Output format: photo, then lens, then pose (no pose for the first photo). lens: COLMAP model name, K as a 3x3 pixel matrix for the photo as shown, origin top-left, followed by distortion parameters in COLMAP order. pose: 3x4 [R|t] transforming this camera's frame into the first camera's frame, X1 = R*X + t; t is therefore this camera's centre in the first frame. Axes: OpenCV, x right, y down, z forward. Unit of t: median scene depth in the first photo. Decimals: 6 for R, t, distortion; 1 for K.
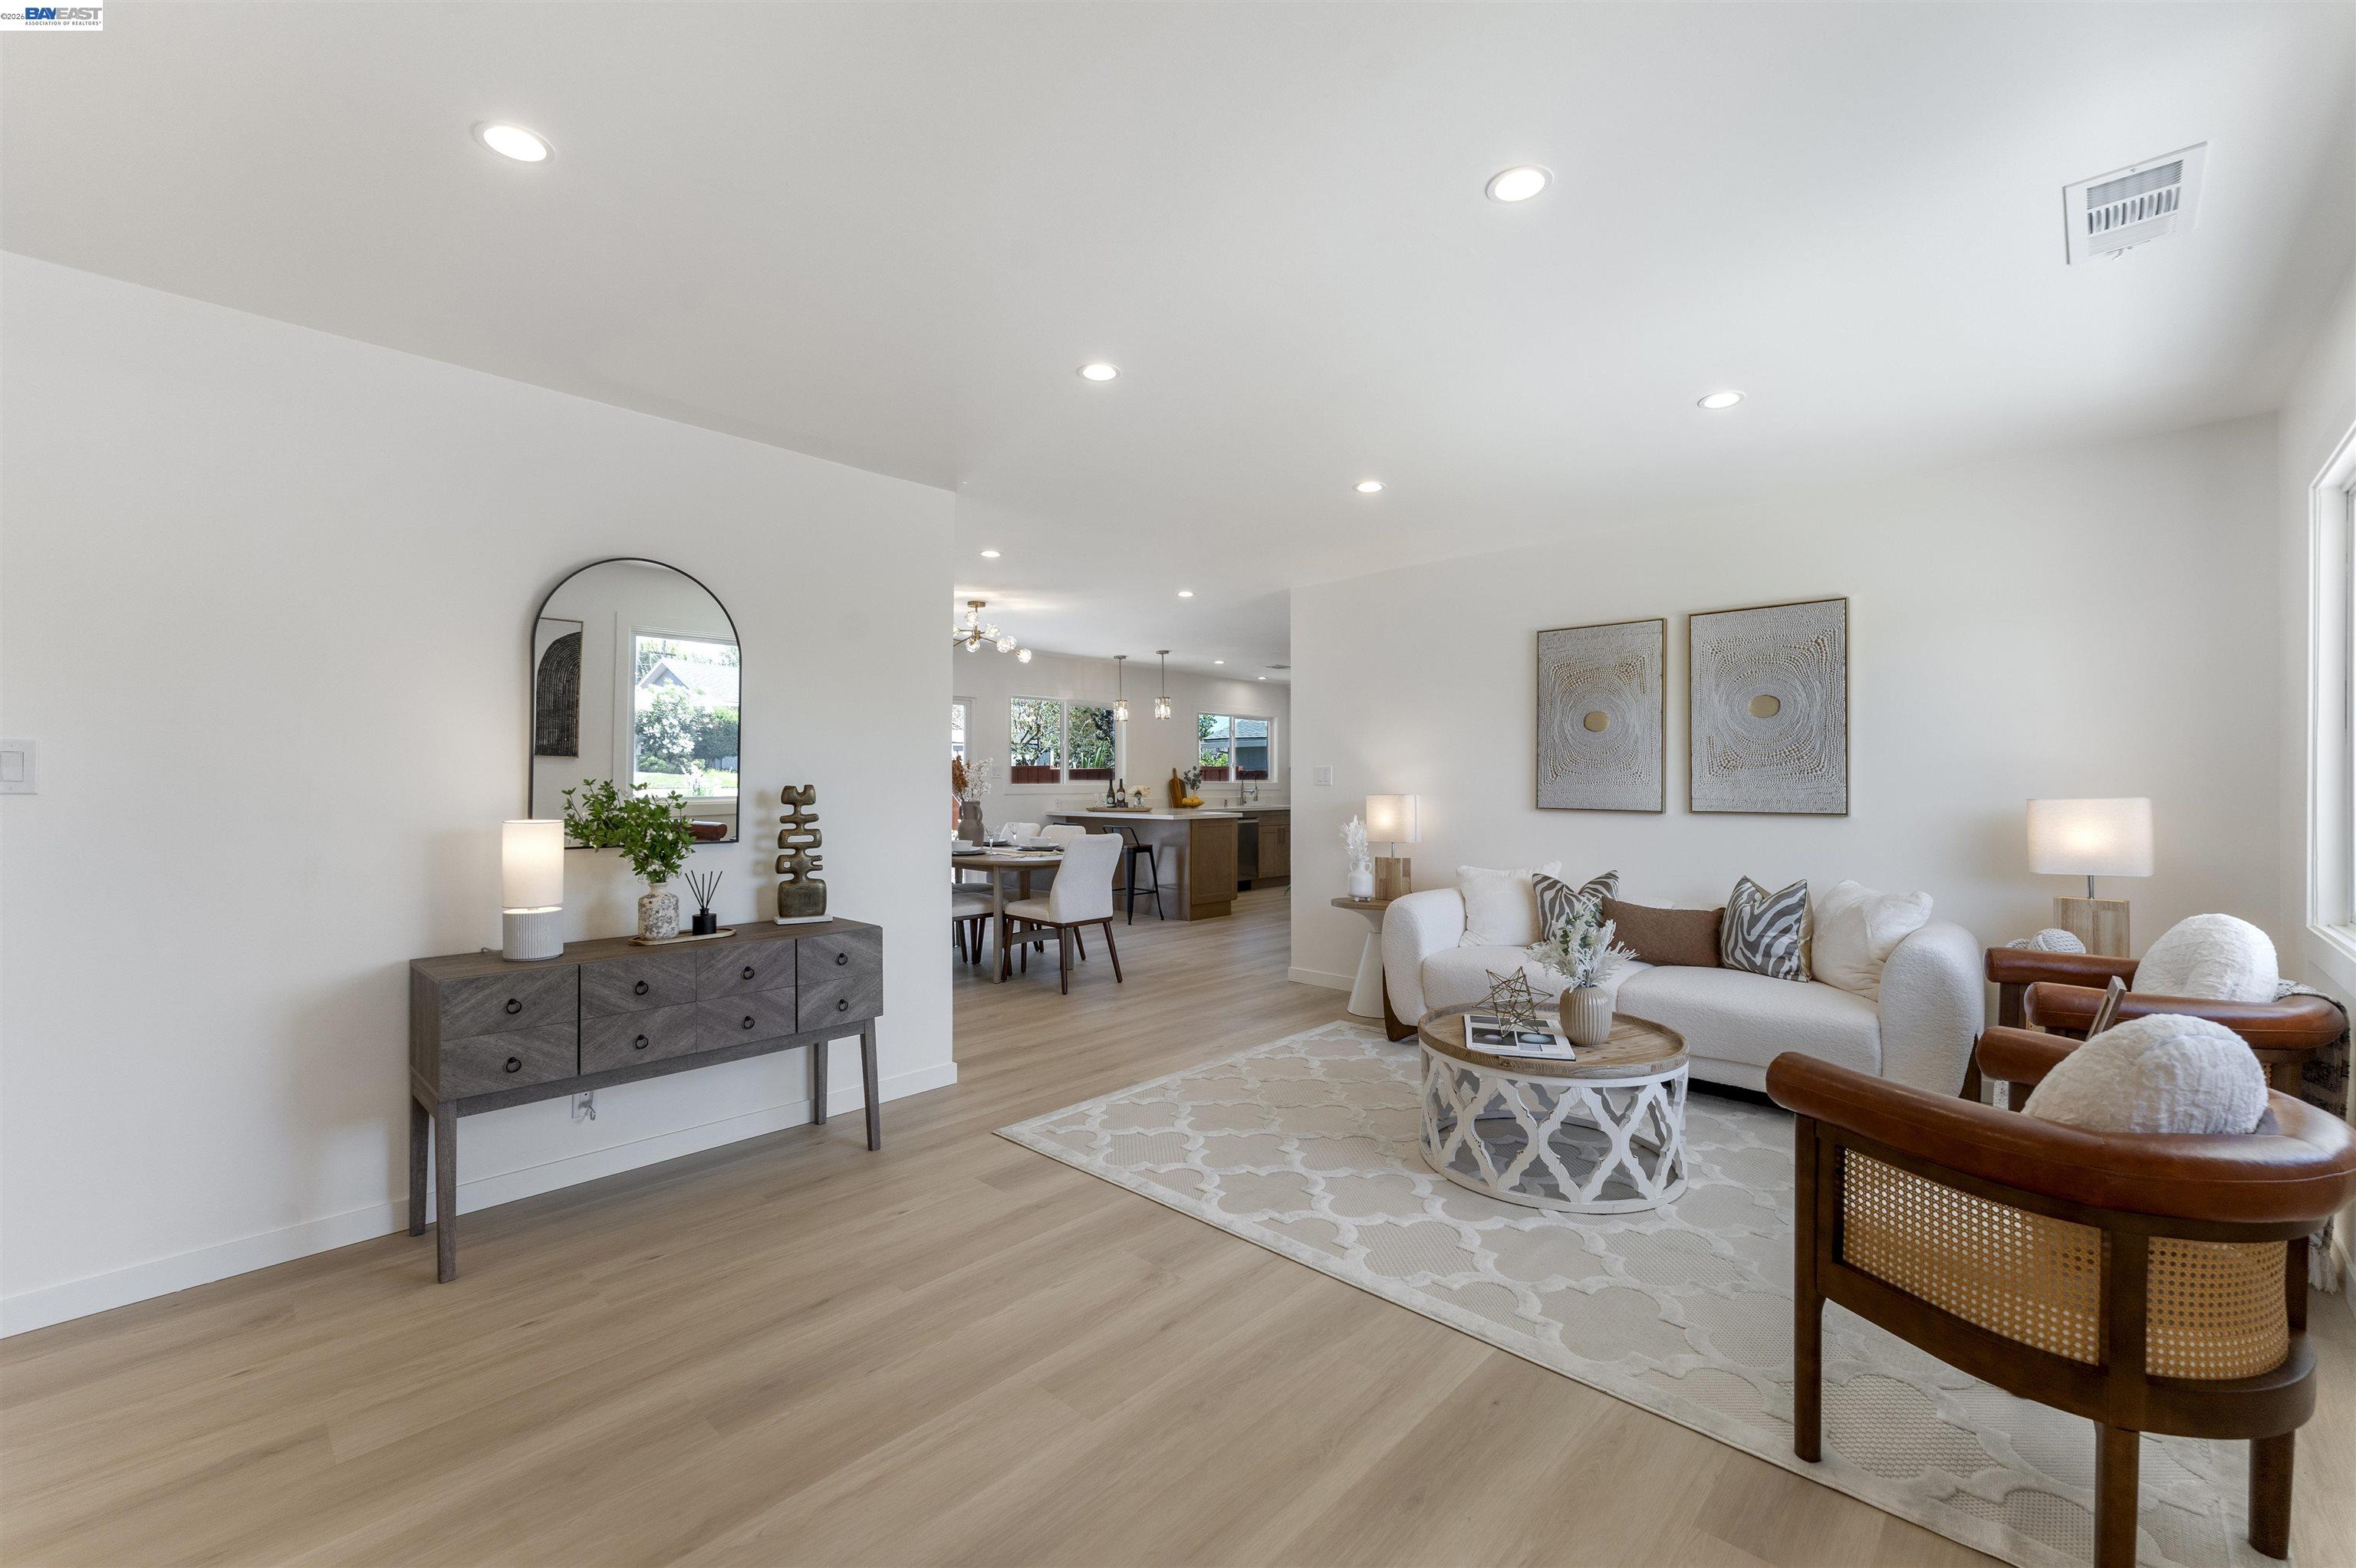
lens RADIAL K [[958.6, 0, 1211.3], [0, 958.6, 784.9], [0, 0, 1]] dist [0.016087, 0.000149]
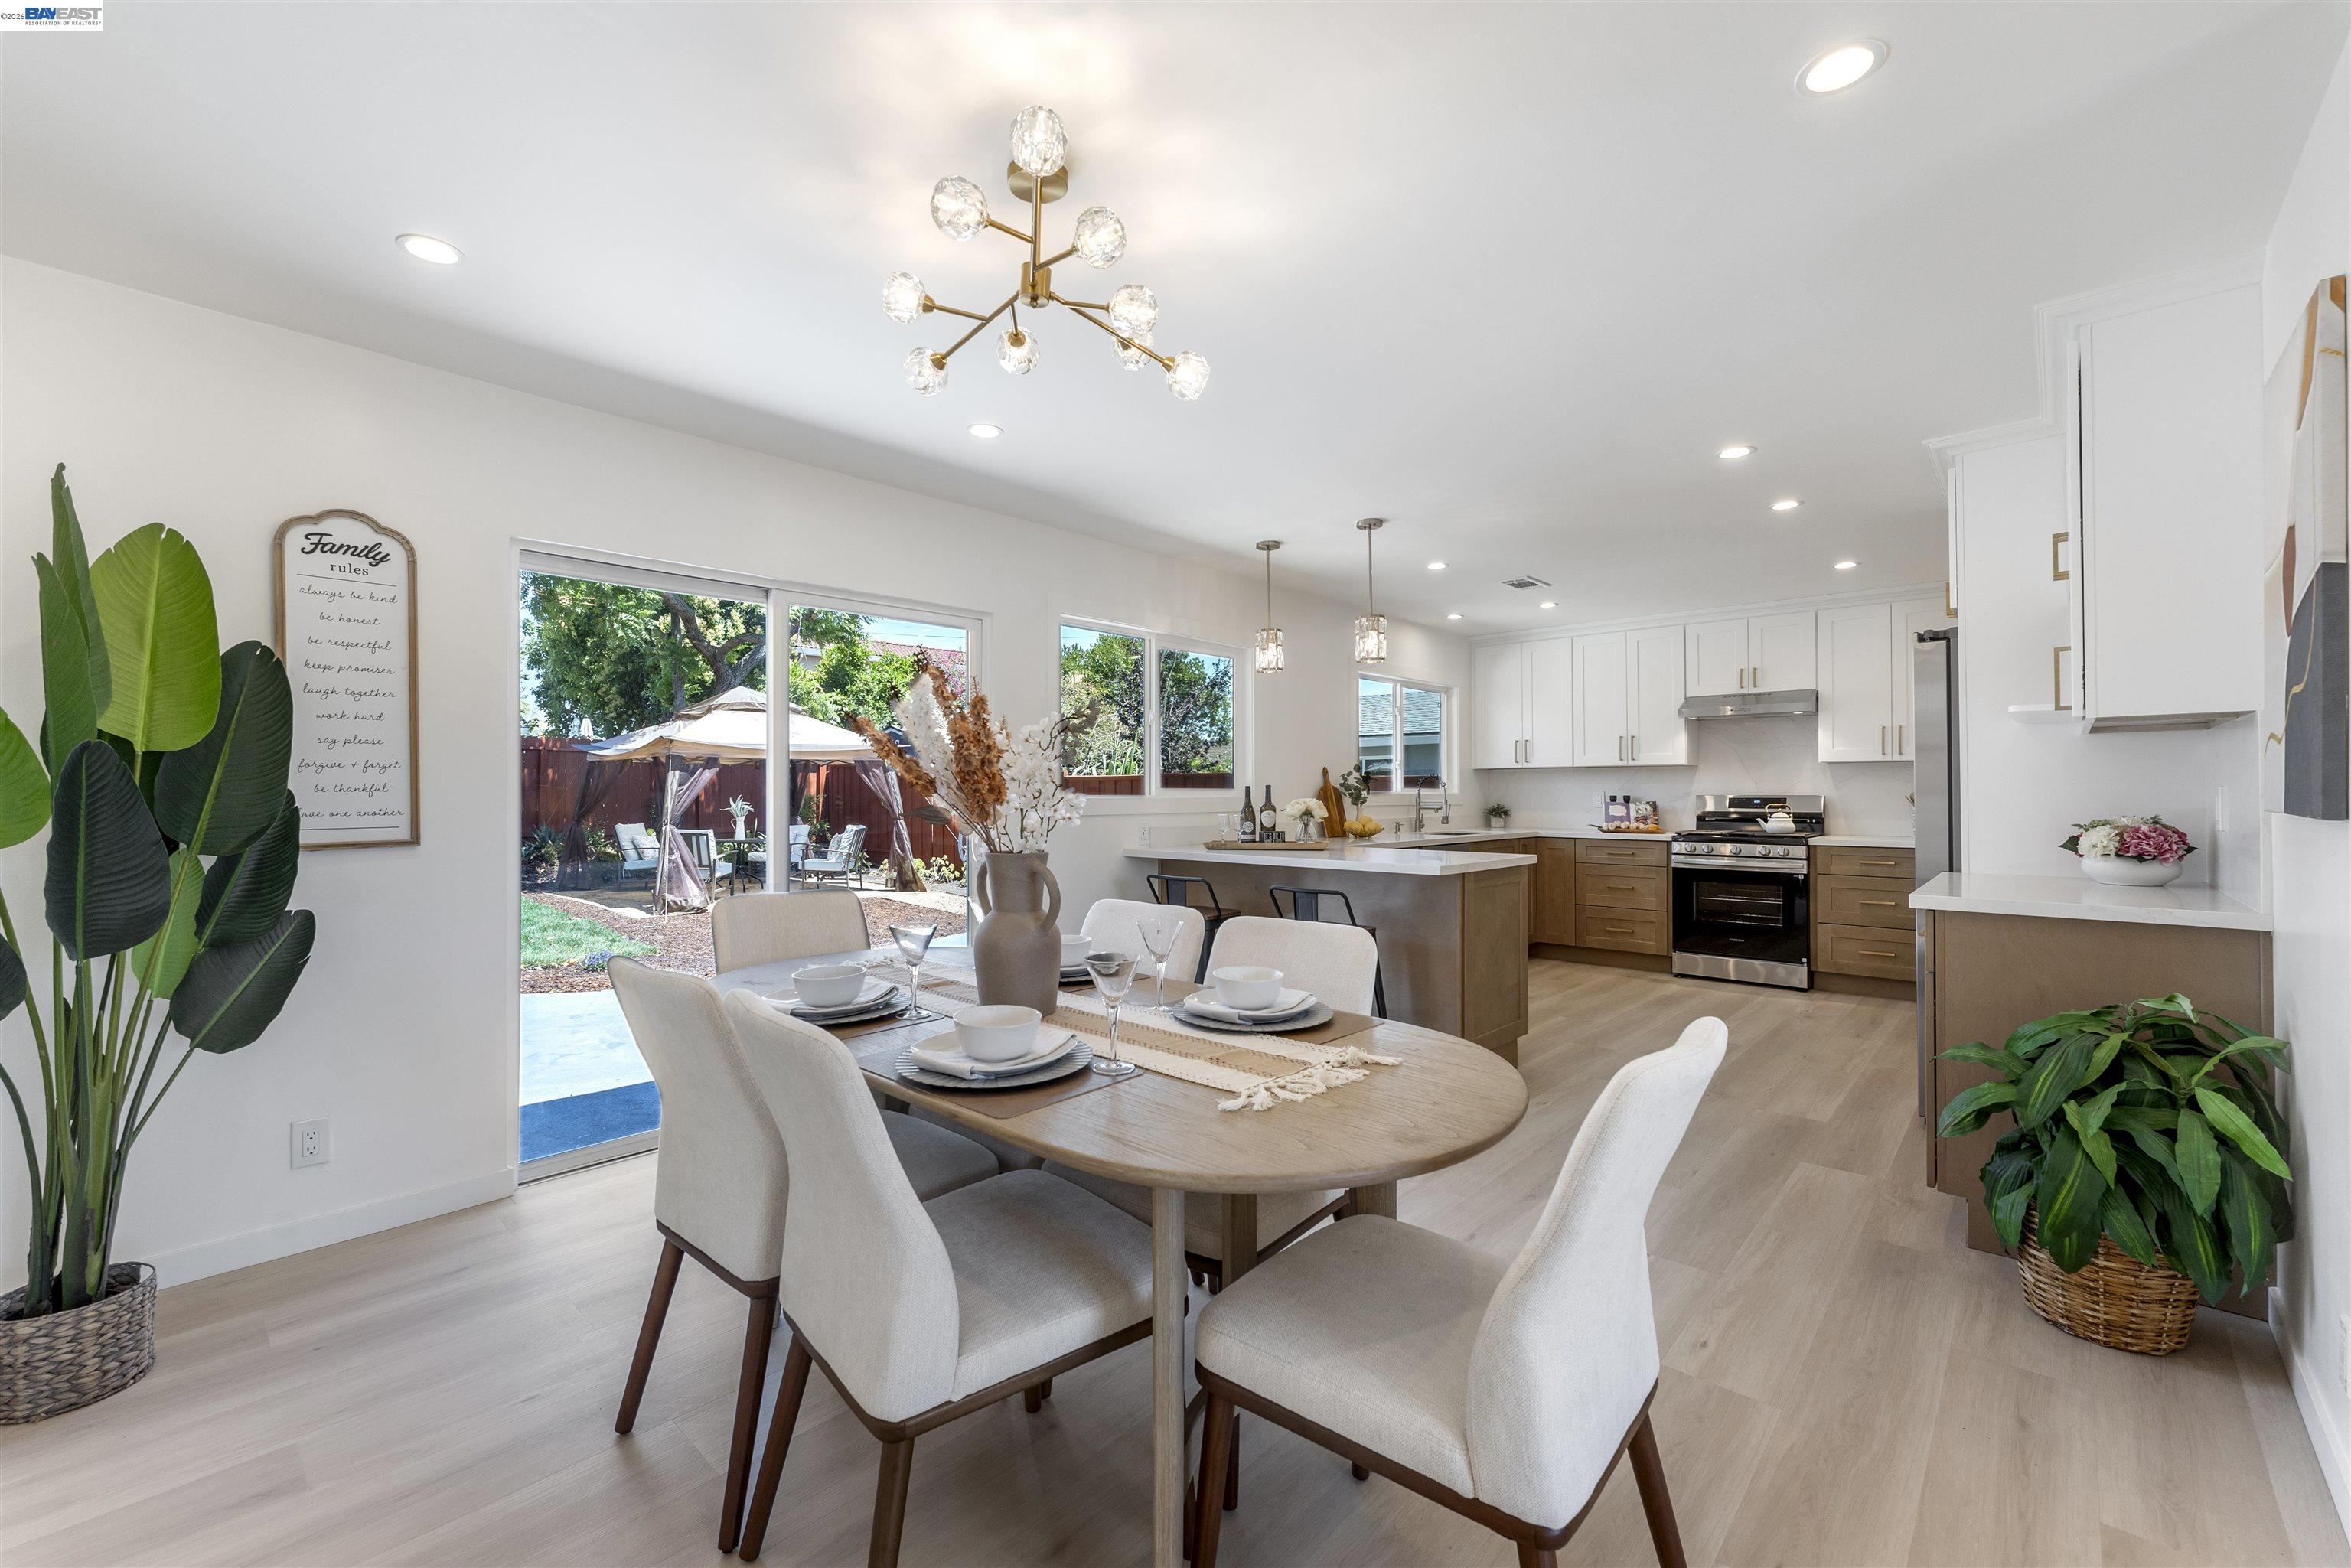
lens RADIAL K [[956.6, 0, 1208.7], [0, 956.6, 784.9], [0, 0, 1]] dist [0.016087, 0.000149]
pose [[0.999609, -0.002960, 0.027811, -0.129543], [0.003392, 0.999874, -0.015503, 0.001288], [-0.027762, 0.015591, 0.999493, 0.456055]]
